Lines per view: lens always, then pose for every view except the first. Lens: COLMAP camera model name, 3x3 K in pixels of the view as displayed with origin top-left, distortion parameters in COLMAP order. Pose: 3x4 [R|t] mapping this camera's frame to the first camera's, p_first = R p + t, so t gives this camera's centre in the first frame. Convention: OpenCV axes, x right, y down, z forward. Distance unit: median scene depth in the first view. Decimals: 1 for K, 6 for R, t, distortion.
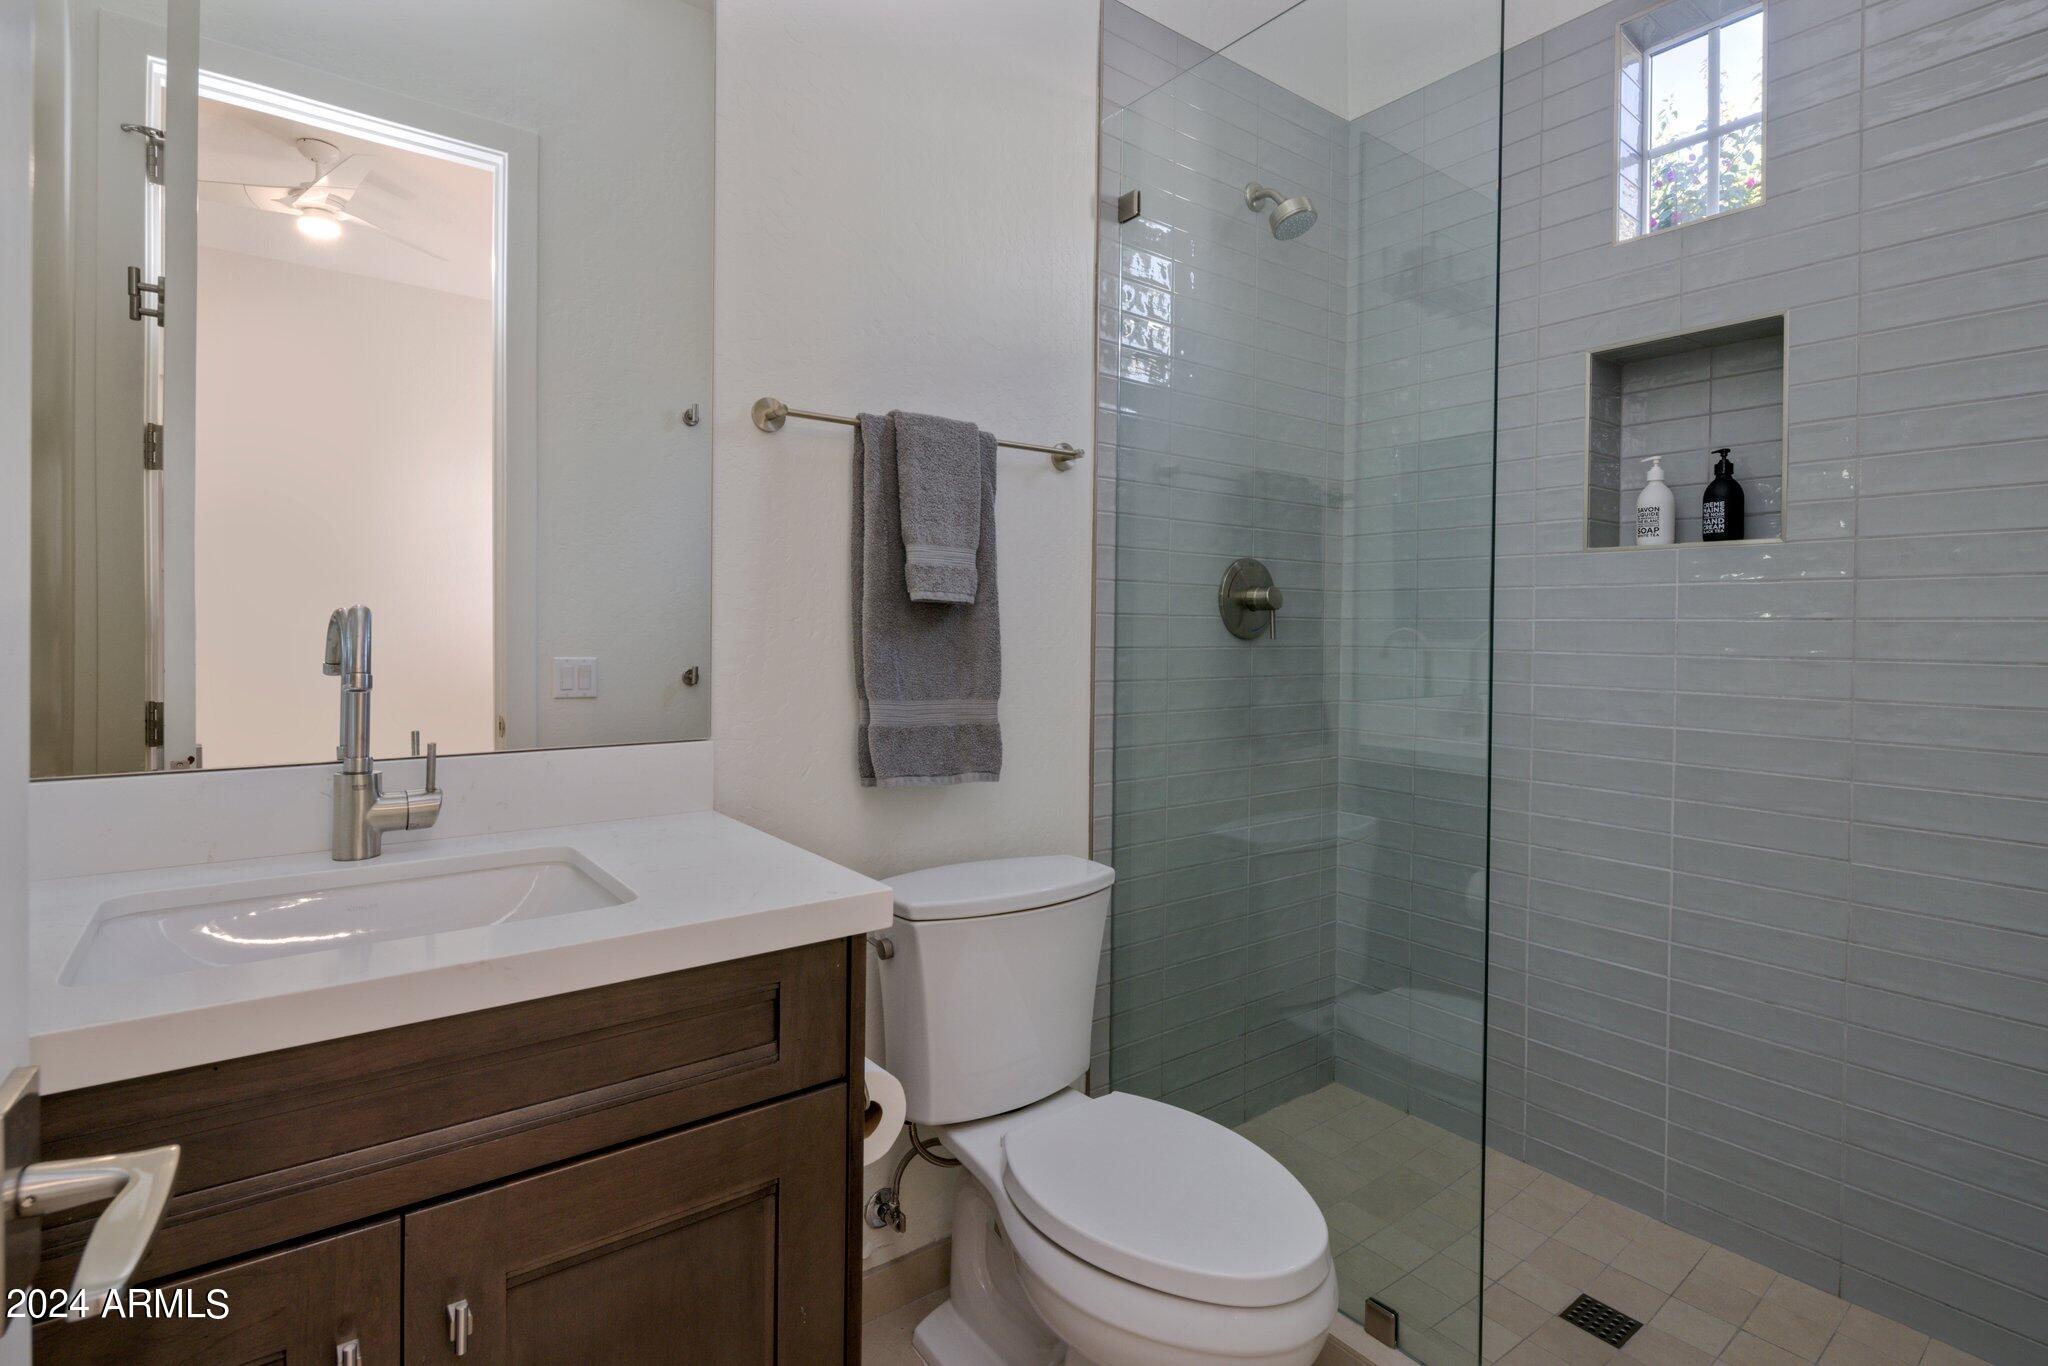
lens RADIAL K [[996.2, 0, 1022.6], [0, 996.2, 678.1], [0, 0, 1]] dist [-0.001657, -0.002922]
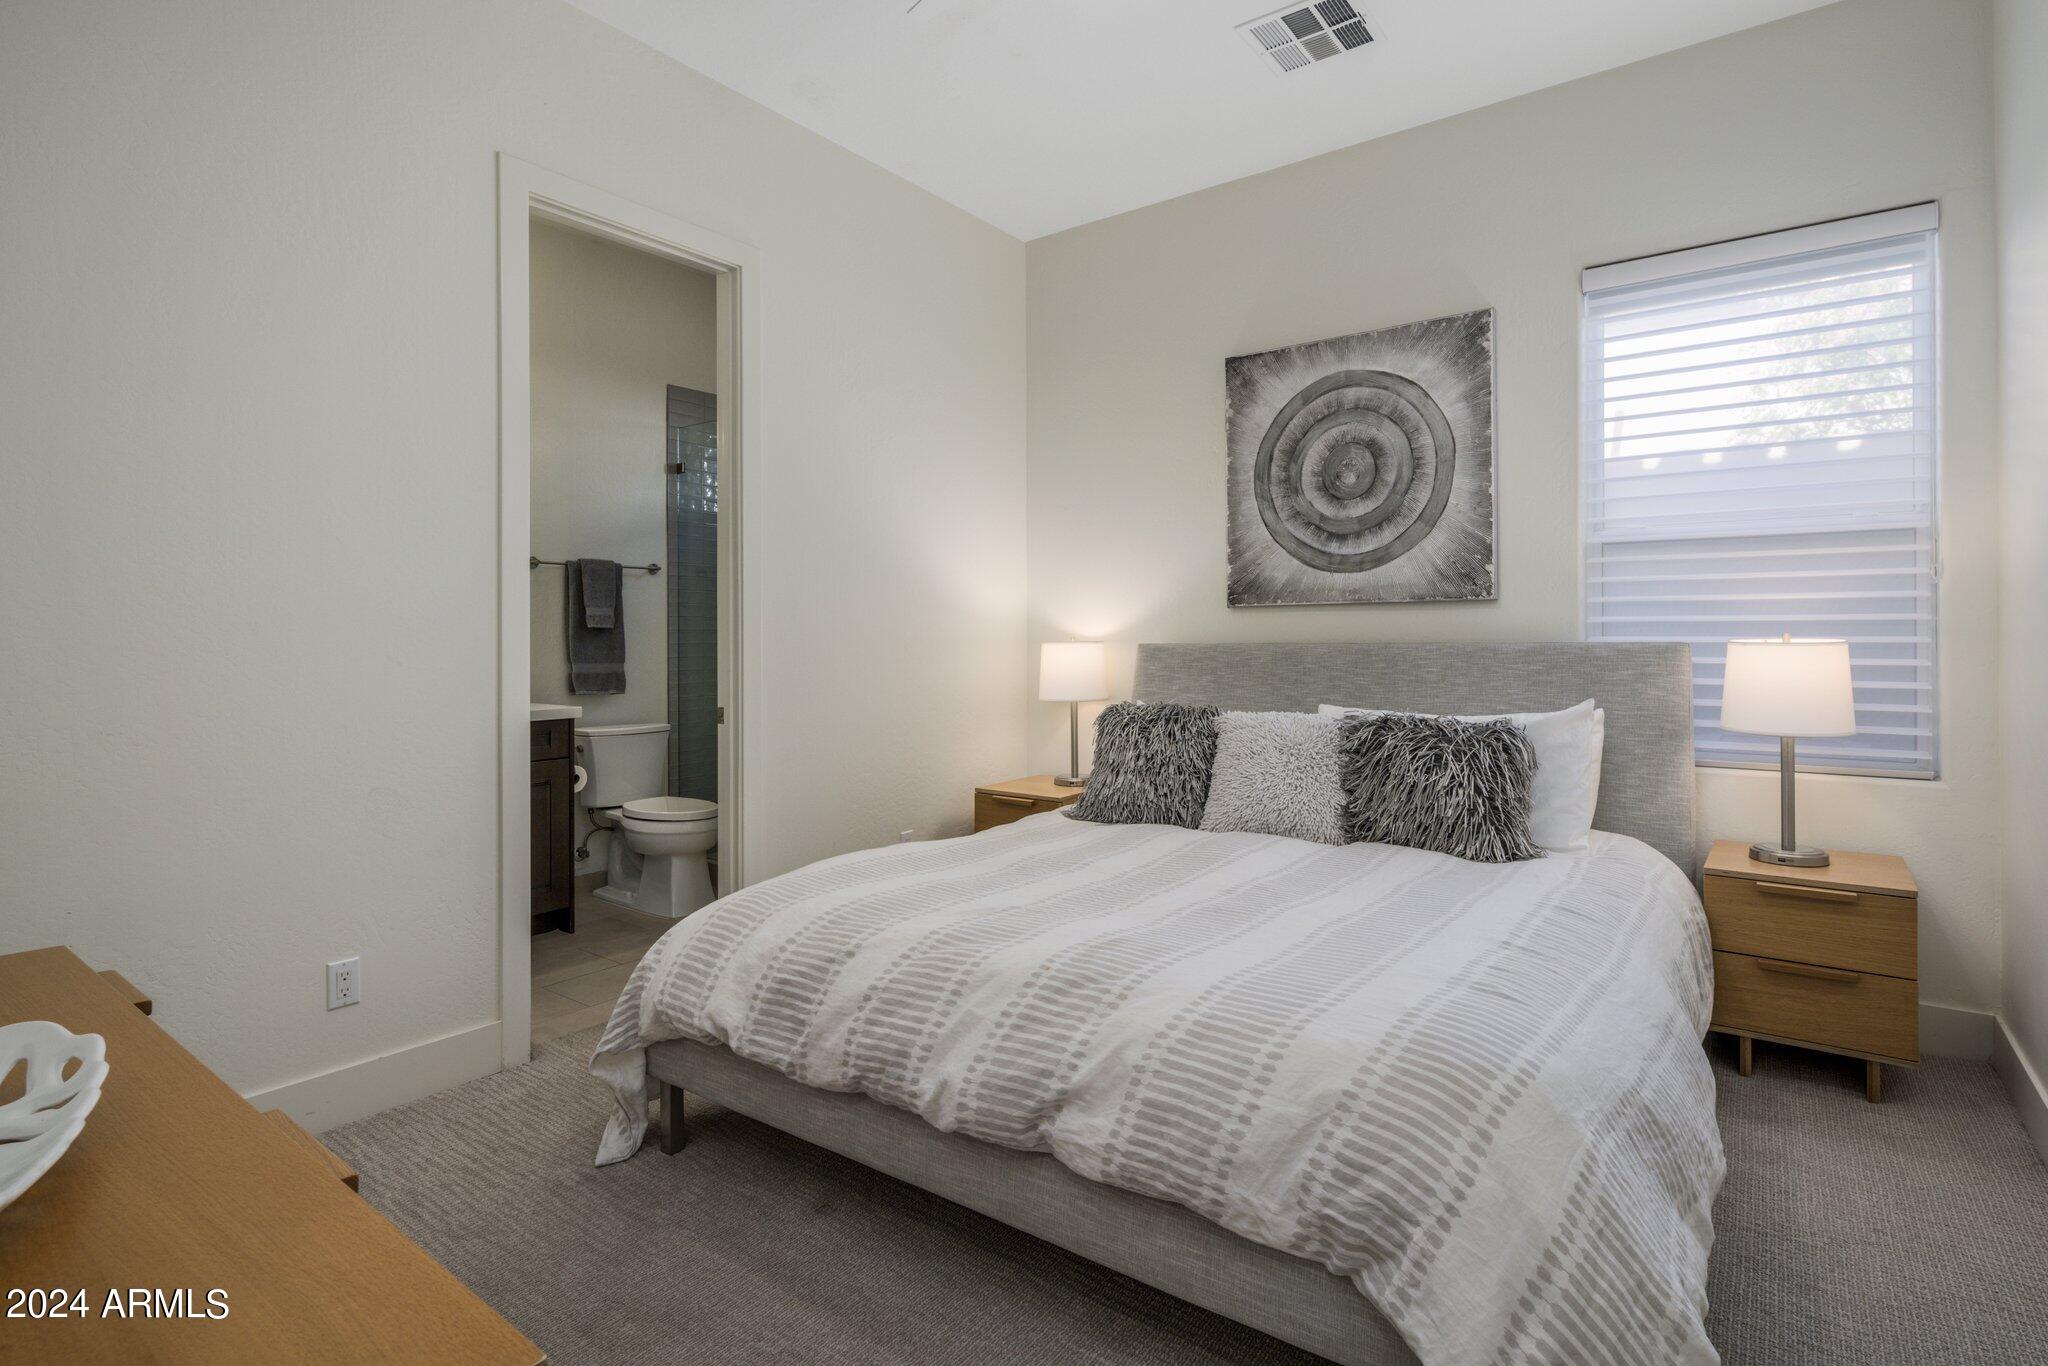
lens RADIAL K [[996.2, 0, 1036.1], [0, 996.2, 674.1], [0, 0, 1]] dist [-0.001657, -0.002922]
pose [[0.956720, -0.014886, 0.290627, 0.264402], [0.008894, 0.999720, 0.021928, 0.000913], [-0.290872, -0.018395, 0.956585, -1.946650]]
